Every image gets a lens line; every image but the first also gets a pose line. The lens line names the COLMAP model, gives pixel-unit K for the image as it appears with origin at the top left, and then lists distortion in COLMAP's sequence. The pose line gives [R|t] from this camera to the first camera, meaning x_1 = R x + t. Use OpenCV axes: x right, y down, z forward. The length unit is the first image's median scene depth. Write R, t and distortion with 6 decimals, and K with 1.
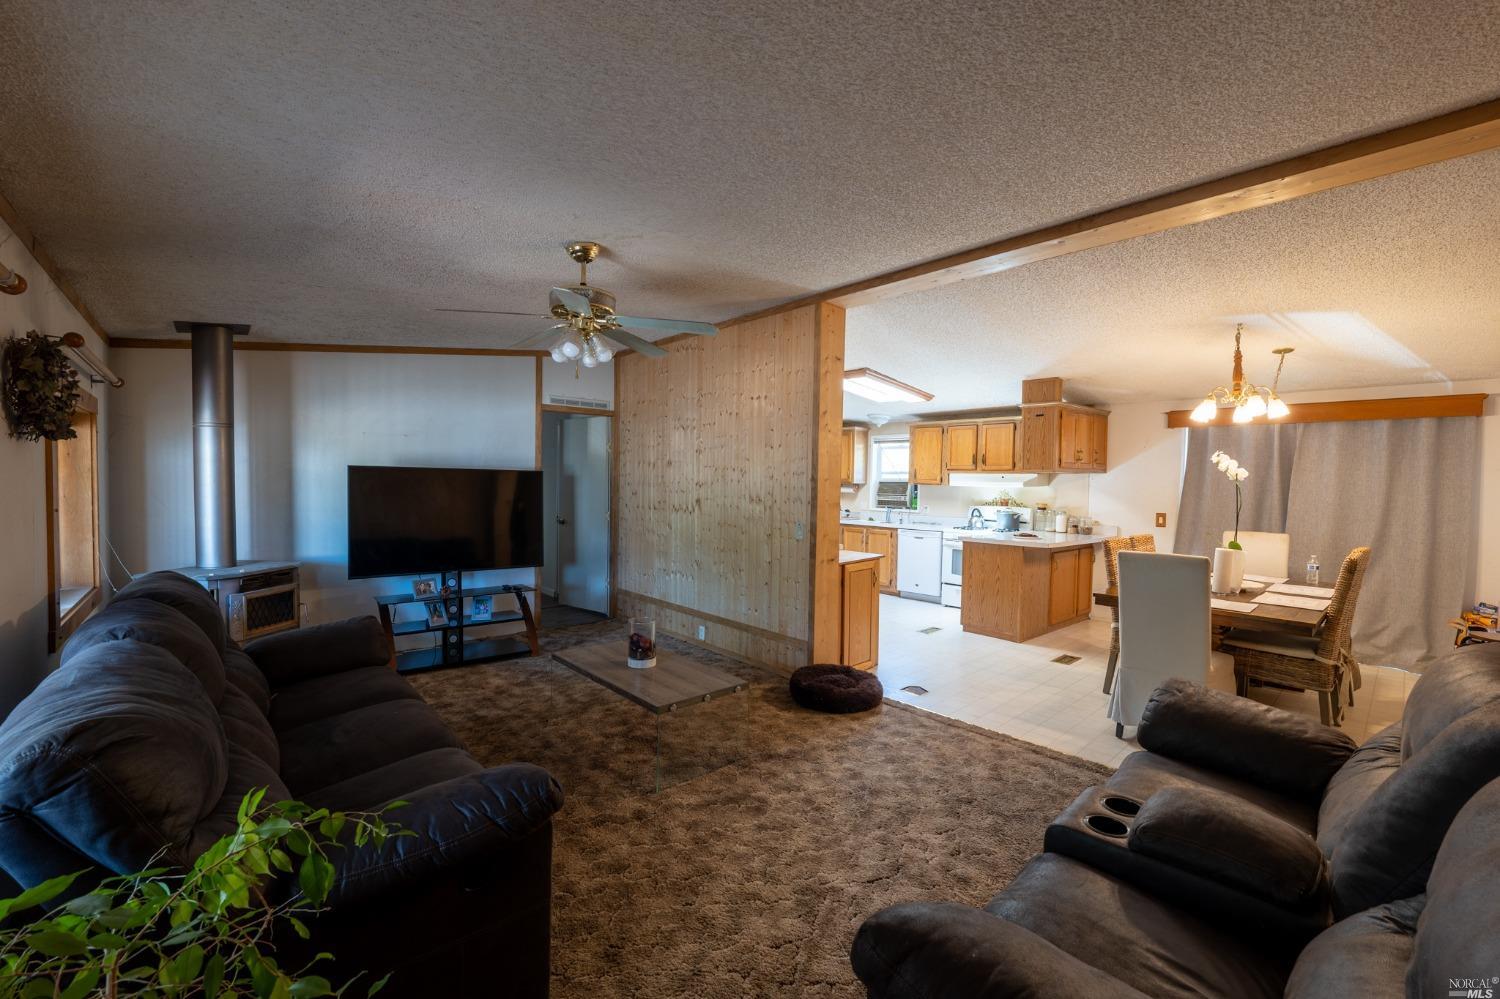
lens RADIAL K [[612.8, 0, 747.3], [0, 612.8, 499.8], [0, 0, 1]] dist [-0.024005, 0.000757]
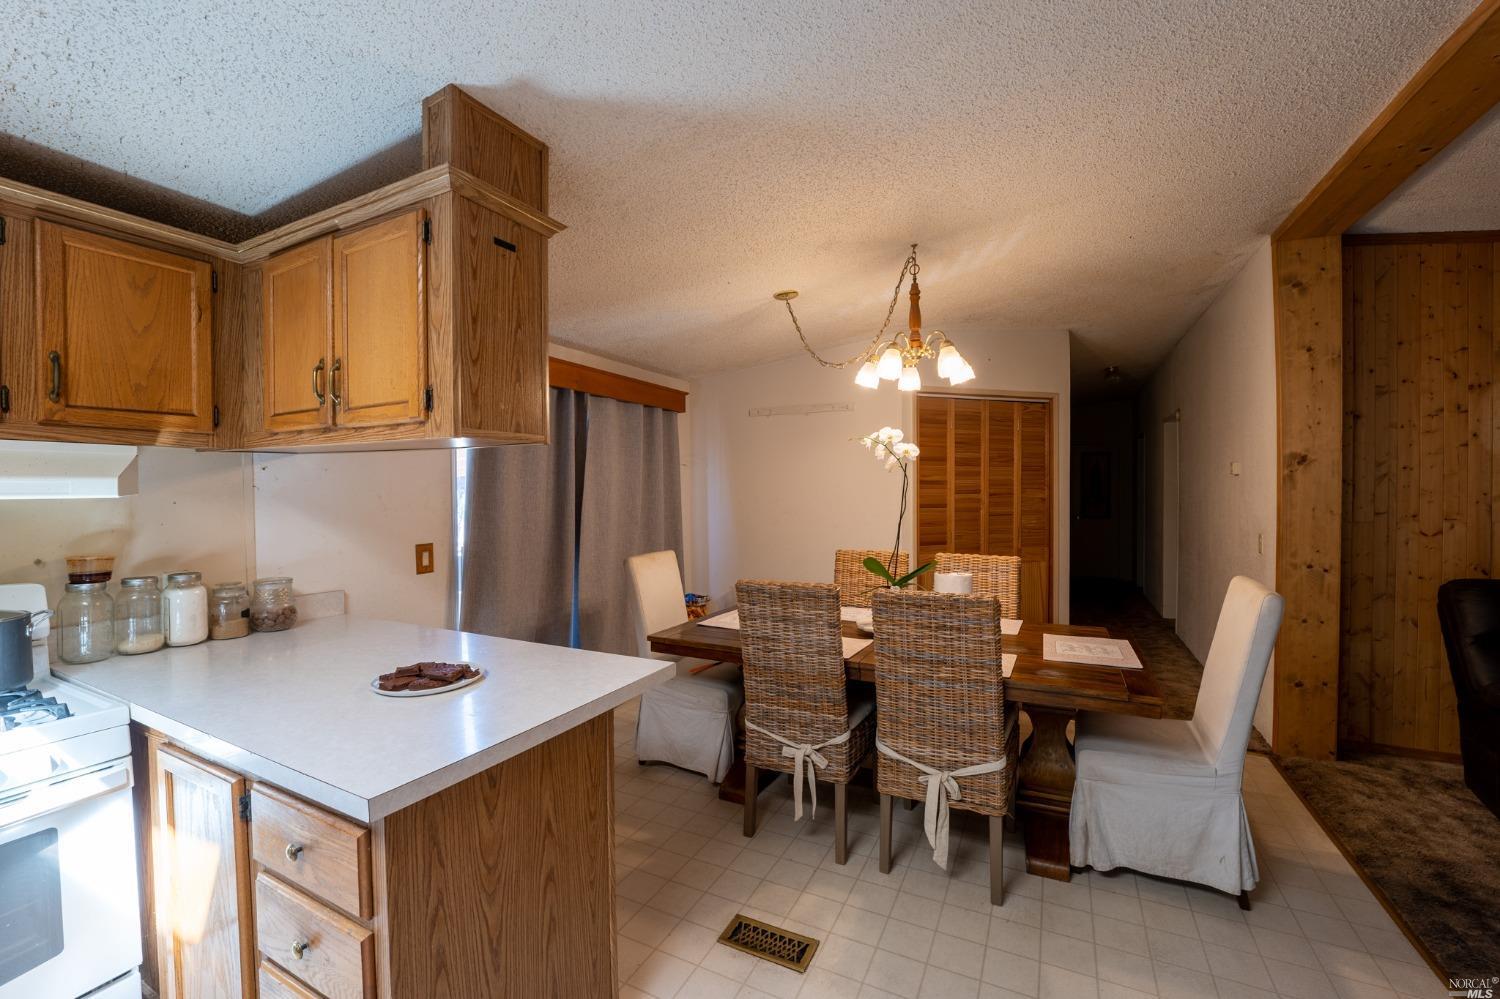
lens RADIAL K [[612.8, 0, 752.1], [0, 612.8, 500.4], [0, 0, 1]] dist [-0.024005, 0.000757]
pose [[-0.370506, -0.029476, 0.928362, 0.131091], [0.031581, 0.998519, 0.044307, -0.020801], [-0.928293, 0.045735, -0.369026, 0.800448]]
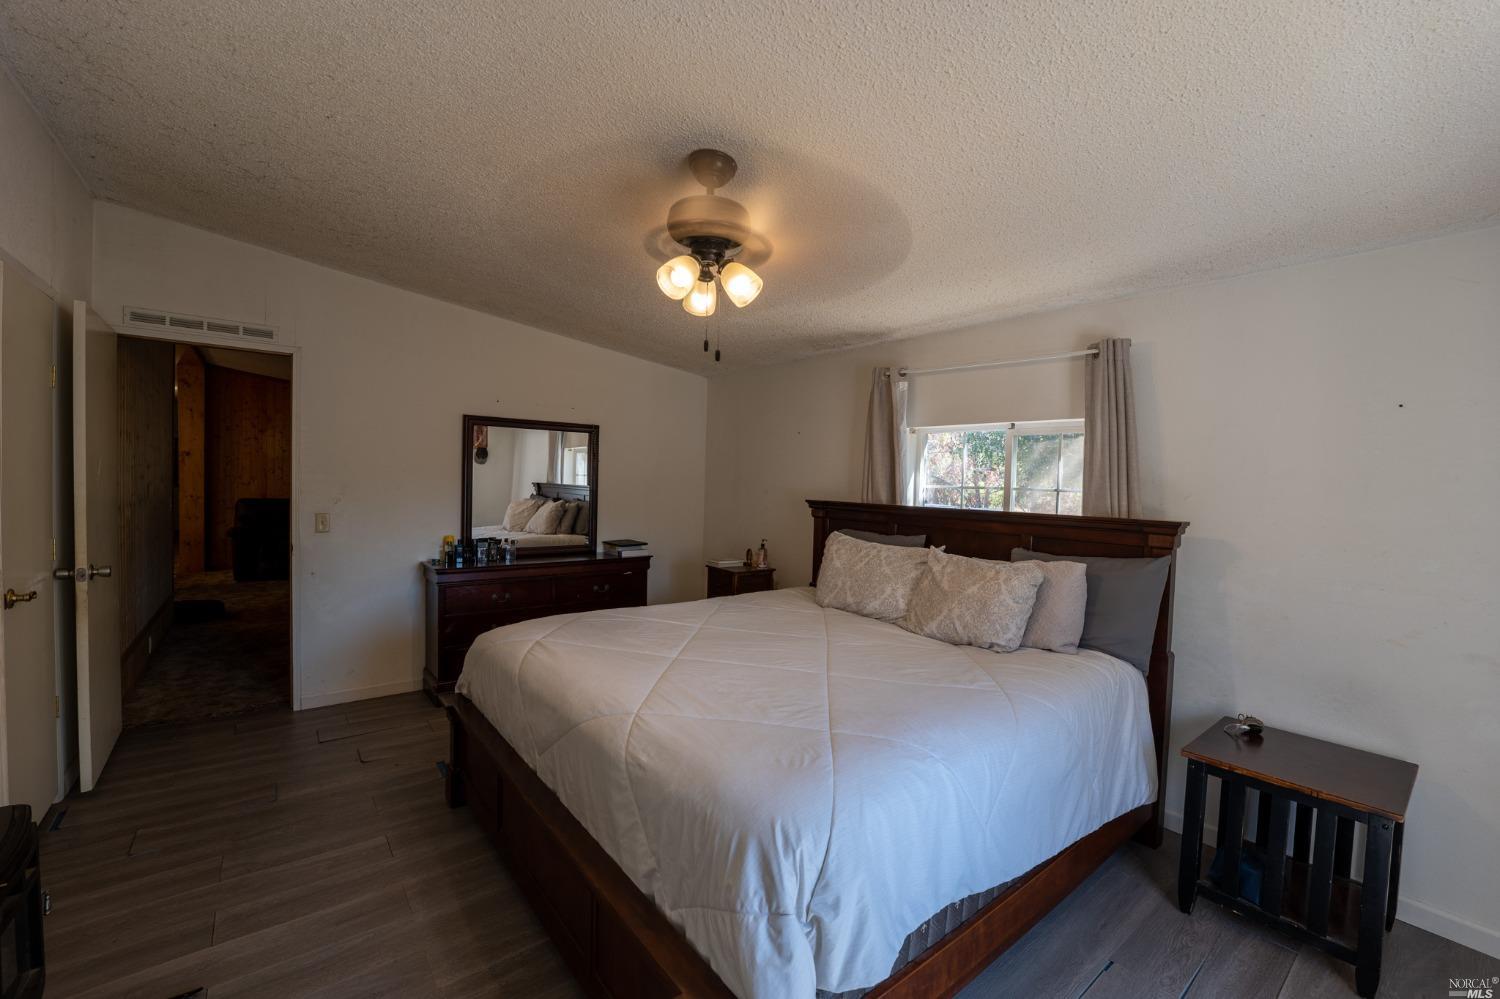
lens RADIAL K [[612.8, 0, 750.5], [0, 612.8, 498.7], [0, 0, 1]] dist [-0.024005, 0.000757]
pose [[-0.998020, -0.041914, 0.046888, -0.670157], [-0.039067, 0.997430, 0.060057, -0.041588], [-0.049285, 0.058107, -0.997093, 1.296546]]
